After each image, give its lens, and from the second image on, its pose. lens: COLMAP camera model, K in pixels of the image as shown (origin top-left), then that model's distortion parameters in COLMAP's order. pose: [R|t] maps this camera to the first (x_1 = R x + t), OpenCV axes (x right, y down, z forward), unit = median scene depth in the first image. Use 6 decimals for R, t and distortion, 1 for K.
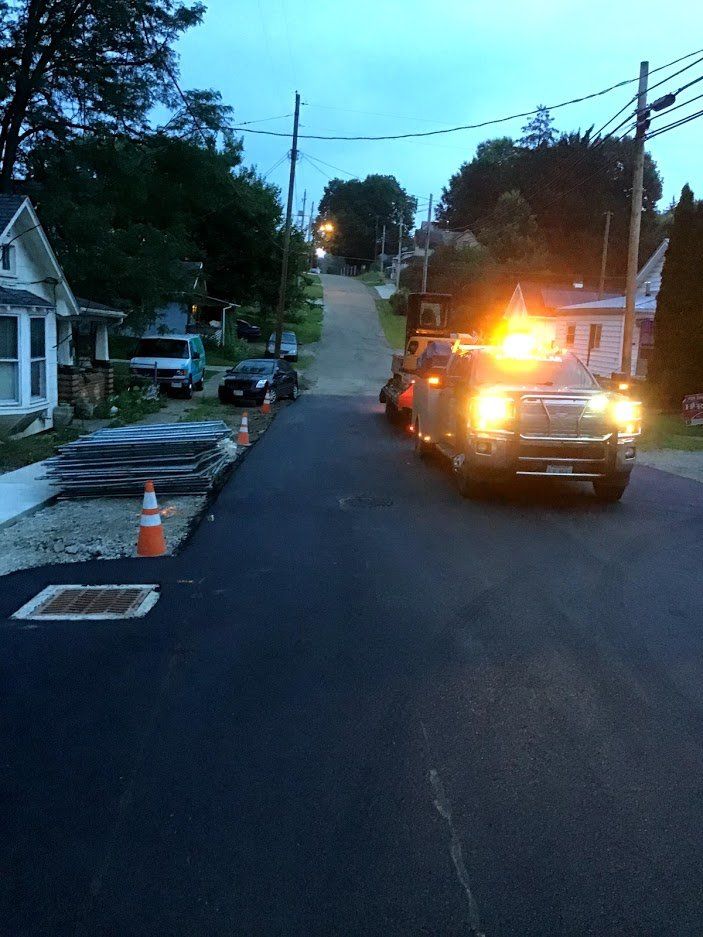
lens RADIAL K [[837.4, 0, 353.4], [0, 837.4, 470.7], [0, 0, 1]] dist [0.079415, -0.136768]
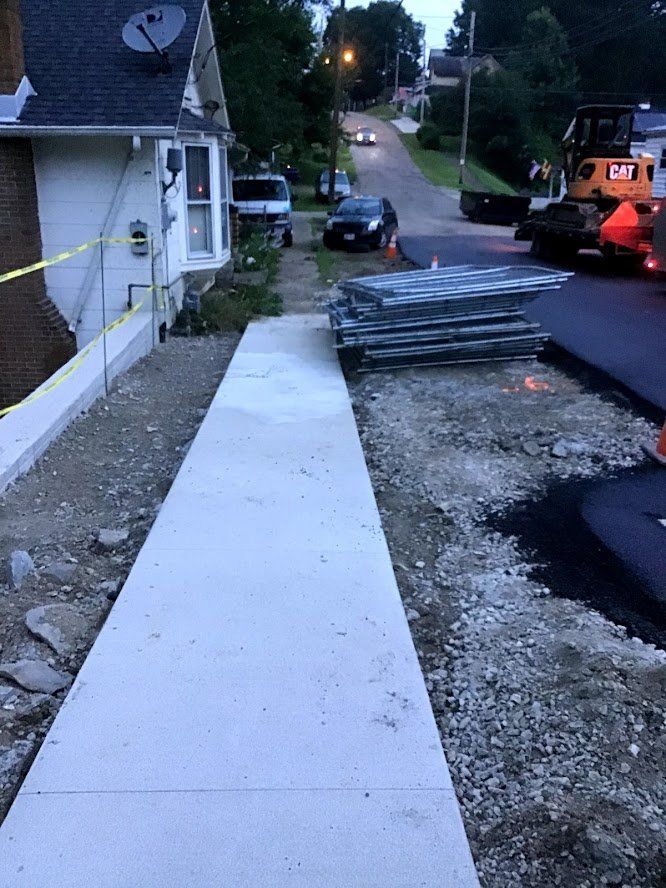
lens RADIAL K [[834.0, 0, 330.3], [0, 834.0, 439.2], [0, 0, 1]] dist [-0.011950, 0.000000]
pose [[0.998934, -0.034711, -0.030419, -0.119295], [0.038719, 0.988965, 0.143002, -0.005752], [0.025119, -0.144028, 0.989255, 0.073915]]
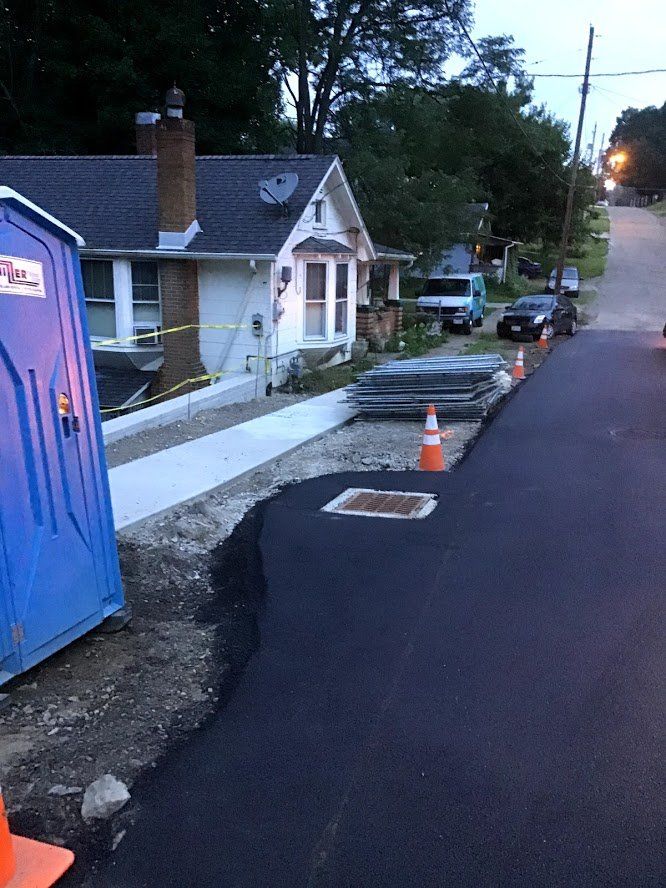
lens RADIAL K [[793.6, 0, 335.8], [0, 793.6, 441.5], [0, 0, 1]] dist [0.079415, -0.136768]
pose [[0.936963, 0.047219, -0.346224, 0.002740], [-0.030589, 0.998108, 0.053344, 0.001579], [0.348088, -0.039391, 0.936634, -0.014021]]
